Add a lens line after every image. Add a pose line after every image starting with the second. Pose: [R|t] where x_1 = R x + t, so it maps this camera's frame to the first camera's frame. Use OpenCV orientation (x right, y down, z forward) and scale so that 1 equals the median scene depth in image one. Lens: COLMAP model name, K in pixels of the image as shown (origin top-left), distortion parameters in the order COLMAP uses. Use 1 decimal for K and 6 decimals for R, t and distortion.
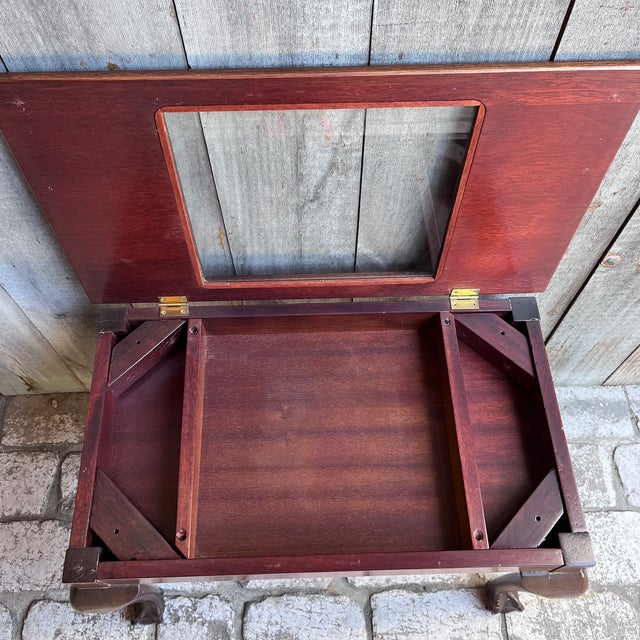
lens RADIAL K [[652.5, 0, 316.9], [0, 652.5, 320.1], [0, 0, 1]] dist [0.025262, 0.000000]
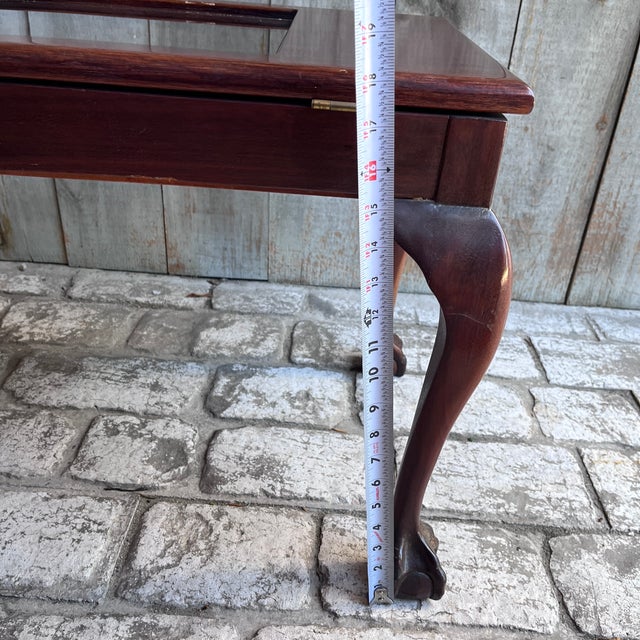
lens RADIAL K [[652.5, 0, 325.8], [0, 652.5, 334.5], [0, 0, 1]] dist [0.025262, 0.000000]
pose [[0.996343, 0.084803, -0.010429, 0.006877], [-0.078618, 0.862113, -0.500580, 0.697818], [-0.033460, 0.499570, 0.865627, 0.343894]]
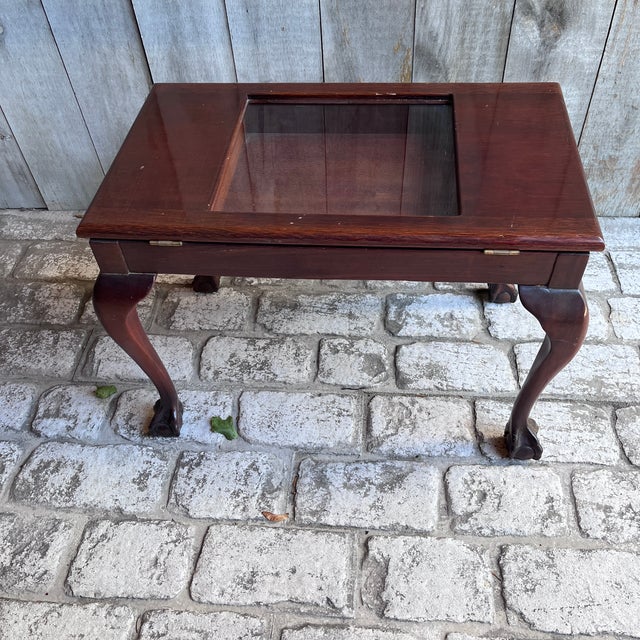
lens RADIAL K [[652.5, 0, 311.9], [0, 652.5, 329.9], [0, 0, 1]] dist [0.025262, 0.000000]
pose [[0.993410, 0.039657, -0.107537, -0.137330], [-0.063486, 0.971544, -0.228191, 0.679447], [0.095428, 0.233514, 0.967659, -0.089918]]
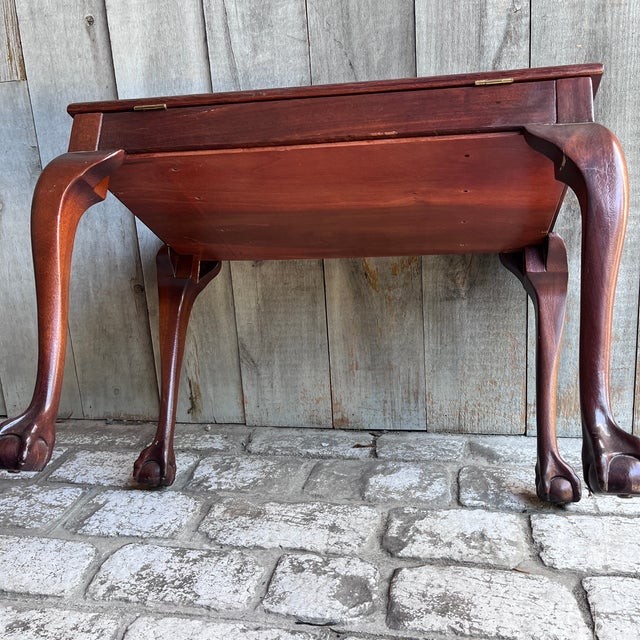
lens RADIAL K [[652.5, 0, 325.8], [0, 652.5, 311.9], [0, 0, 1]] dist [0.025262, 0.000000]
pose [[0.975146, 0.001602, -0.221556, -0.026006], [-0.164235, 0.676426, -0.717966, 0.781661], [0.148716, 0.736509, 0.659877, 0.317436]]
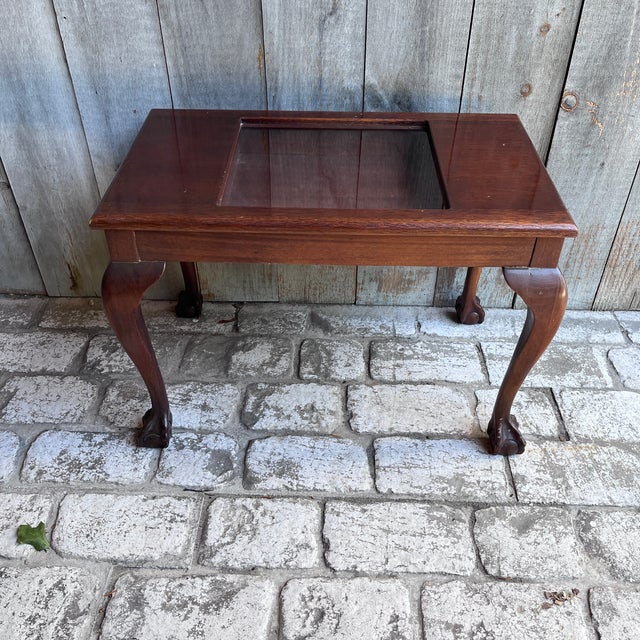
lens RADIAL K [[652.5, 0, 321.8], [0, 652.5, 319.8], [0, 0, 1]] dist [0.025262, 0.000000]
pose [[0.998822, 0.035693, -0.032875, 0.028900], [-0.045605, 0.921952, -0.384611, 0.655339], [0.016582, 0.385657, 0.922493, -0.001800]]
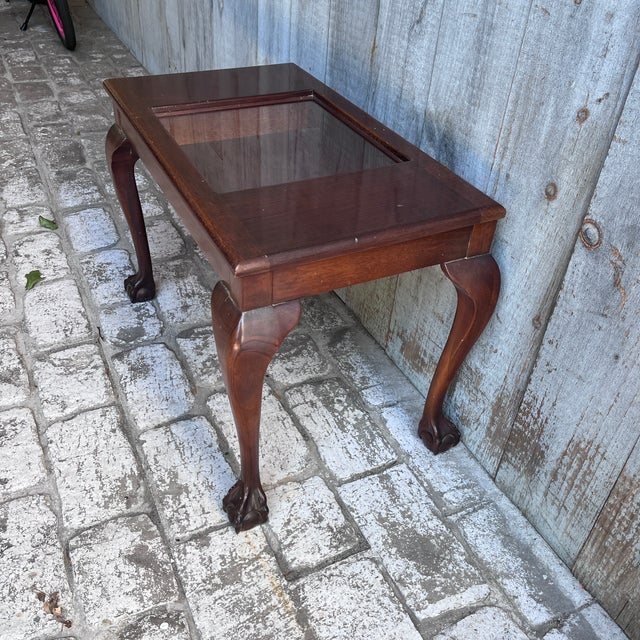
lens RADIAL K [[652.5, 0, 316.1], [0, 652.5, 314.2], [0, 0, 1]] dist [0.025262, 0.000000]
pose [[0.418075, 0.562863, -0.713020, 0.789987], [-0.829073, 0.557224, -0.046245, 0.243696], [0.371282, 0.610480, 0.699617, 0.285643]]
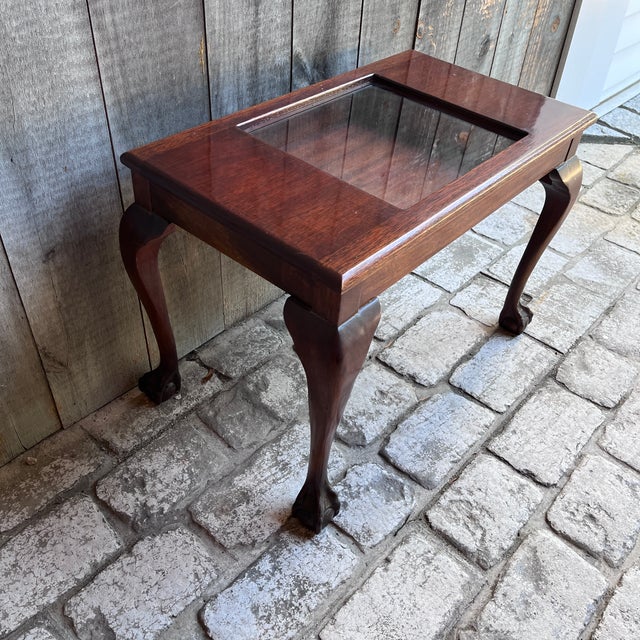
lens RADIAL K [[652.5, 0, 324.4], [0, 652.5, 316.0], [0, 0, 1]] dist [0.025262, 0.000000]
pose [[0.675606, -0.441076, 0.590769, -0.639095], [0.615734, 0.778282, -0.123079, 0.352194], [-0.405498, 0.446910, 0.797398, 0.202251]]
